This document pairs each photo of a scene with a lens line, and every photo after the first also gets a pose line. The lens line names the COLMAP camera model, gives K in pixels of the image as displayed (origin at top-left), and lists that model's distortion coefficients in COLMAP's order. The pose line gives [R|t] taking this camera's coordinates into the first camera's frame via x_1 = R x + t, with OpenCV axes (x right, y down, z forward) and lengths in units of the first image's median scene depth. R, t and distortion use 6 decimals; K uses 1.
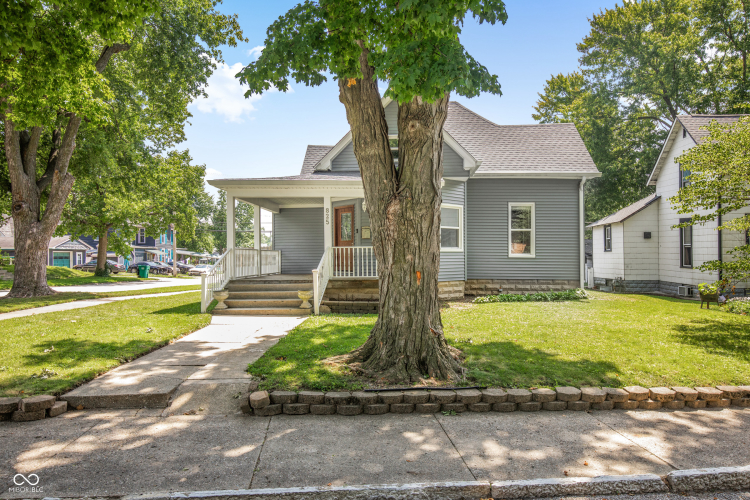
lens RADIAL K [[510.0, 0, 375.0], [0, 510.0, 250.0], [0, 0, 1]] dist [-0.030442, -0.001160]
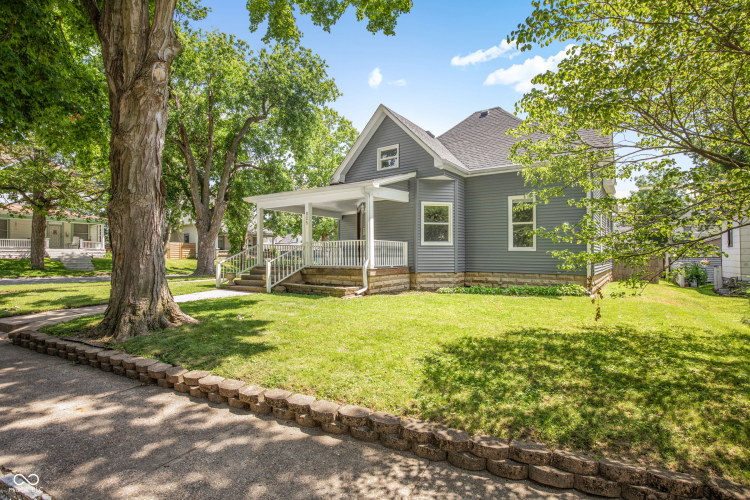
lens RADIAL K [[390.8, 0, 375.0], [0, 390.8, 250.0], [0, 0, 1]] dist [0.001009, 0.000327]
pose [[0.819061, -0.007586, -0.573657, 0.664038], [0.008121, 0.999966, -0.001629, 0.016132], [0.573649, -0.003324, 0.819094, 0.294187]]
